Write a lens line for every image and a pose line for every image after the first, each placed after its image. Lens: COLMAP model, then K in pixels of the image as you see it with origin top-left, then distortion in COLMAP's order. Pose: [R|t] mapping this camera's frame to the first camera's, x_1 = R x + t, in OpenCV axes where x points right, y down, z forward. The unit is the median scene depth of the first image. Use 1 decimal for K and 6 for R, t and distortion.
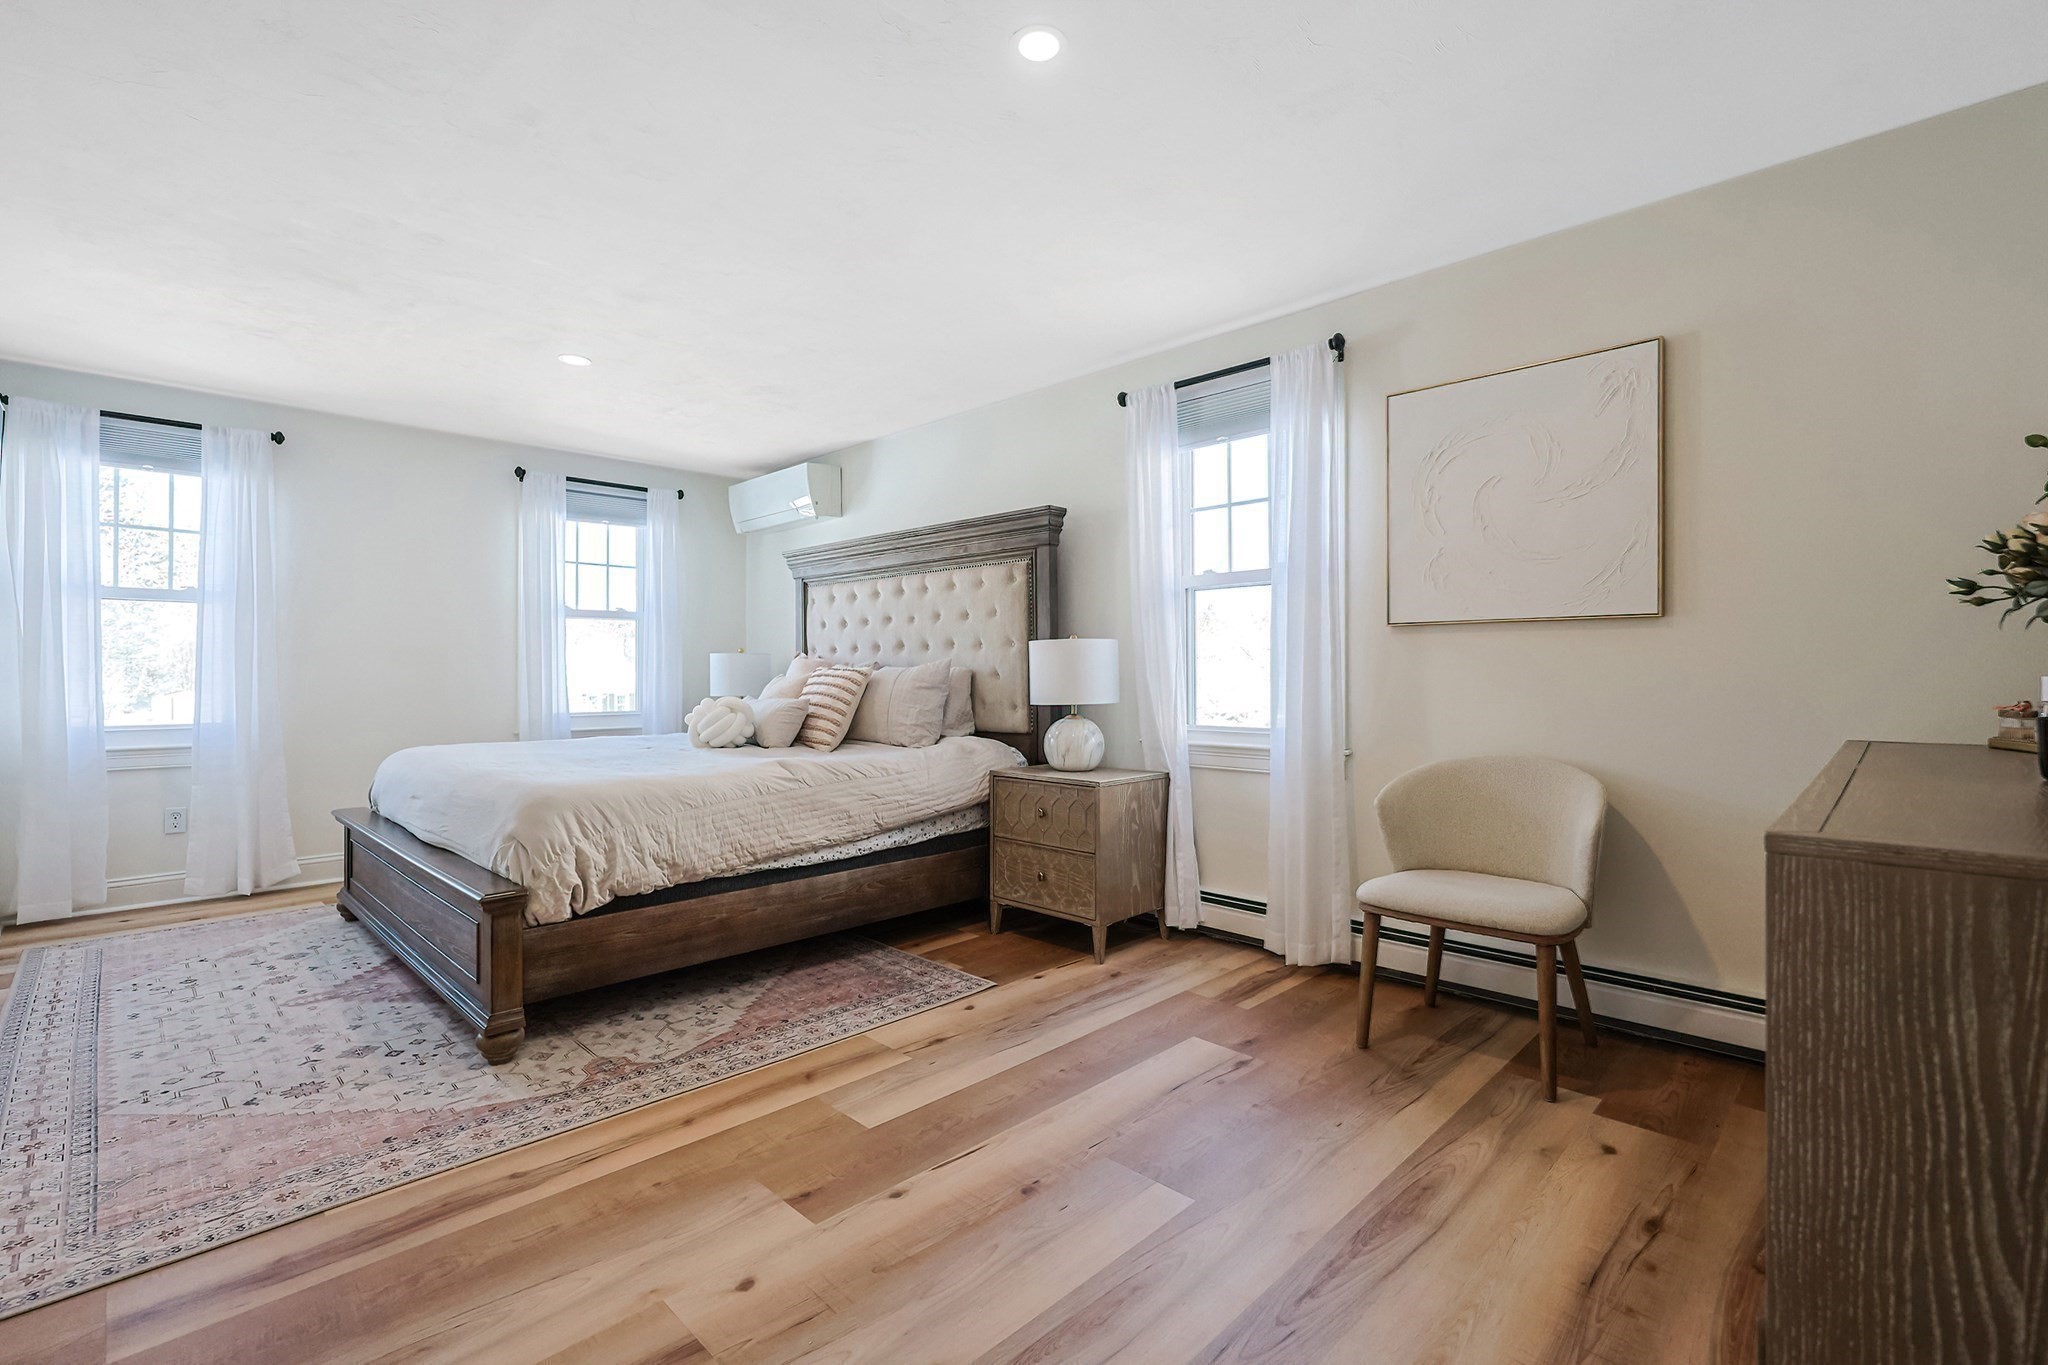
lens RADIAL K [[903.3, 0, 1032.2], [0, 903.3, 653.3], [0, 0, 1]] dist [-0.000493, 0.001107]
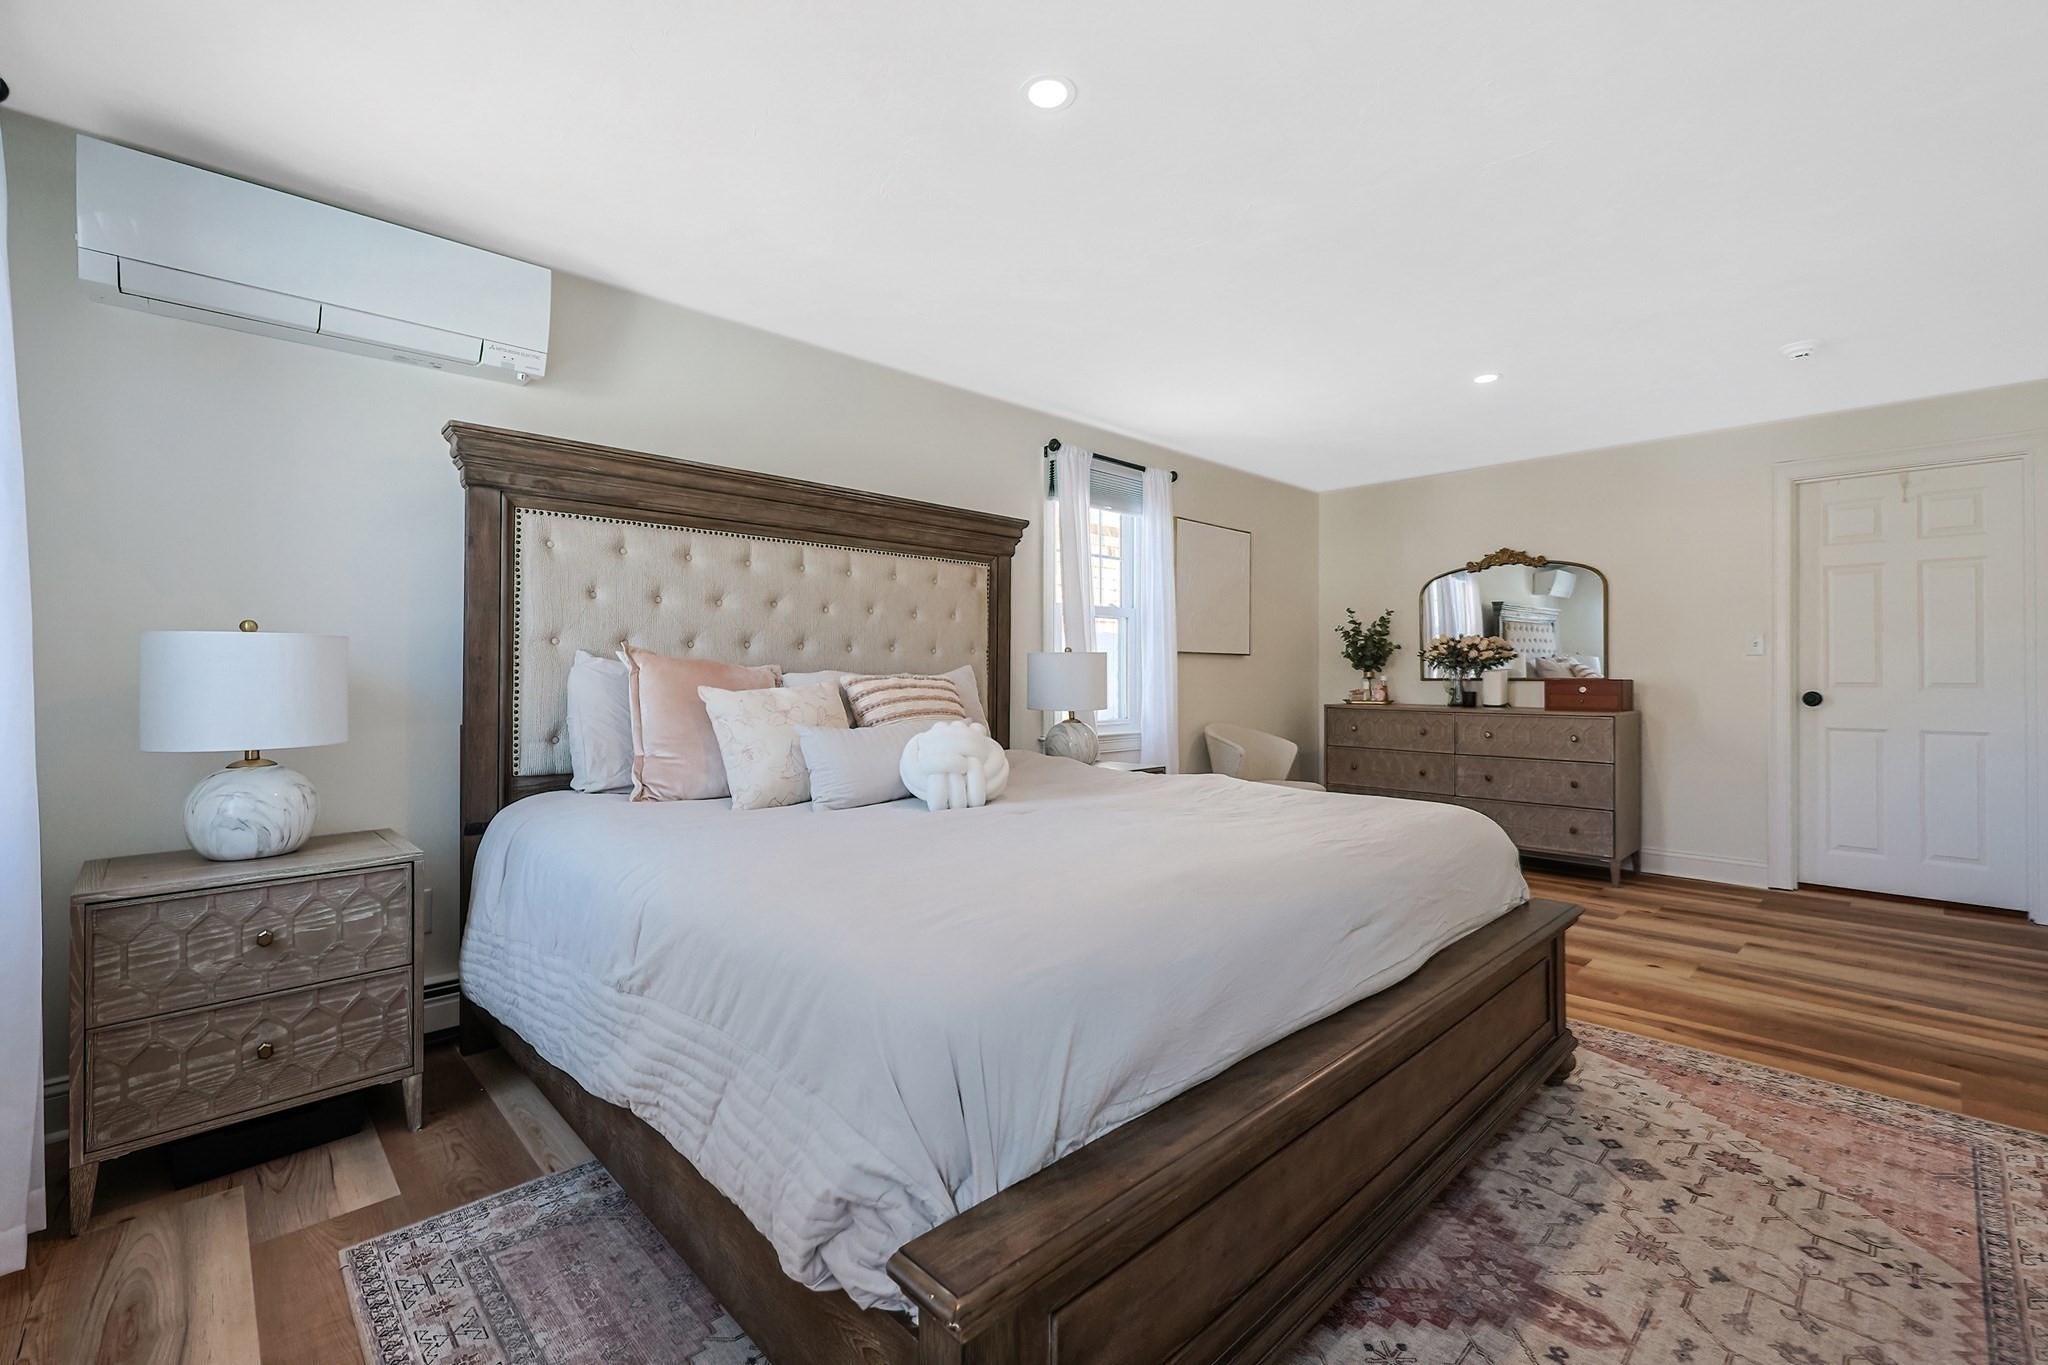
lens RADIAL K [[873.6, 0, 1026.1], [0, 873.6, 669.8], [0, 0, 1]] dist [0.000411, -0.000272]
pose [[0.034842, 0.012177, 0.999319, -1.688047], [-0.017051, 0.999787, -0.011589, 0.032355], [-0.999247, -0.016635, 0.035042, 1.672900]]
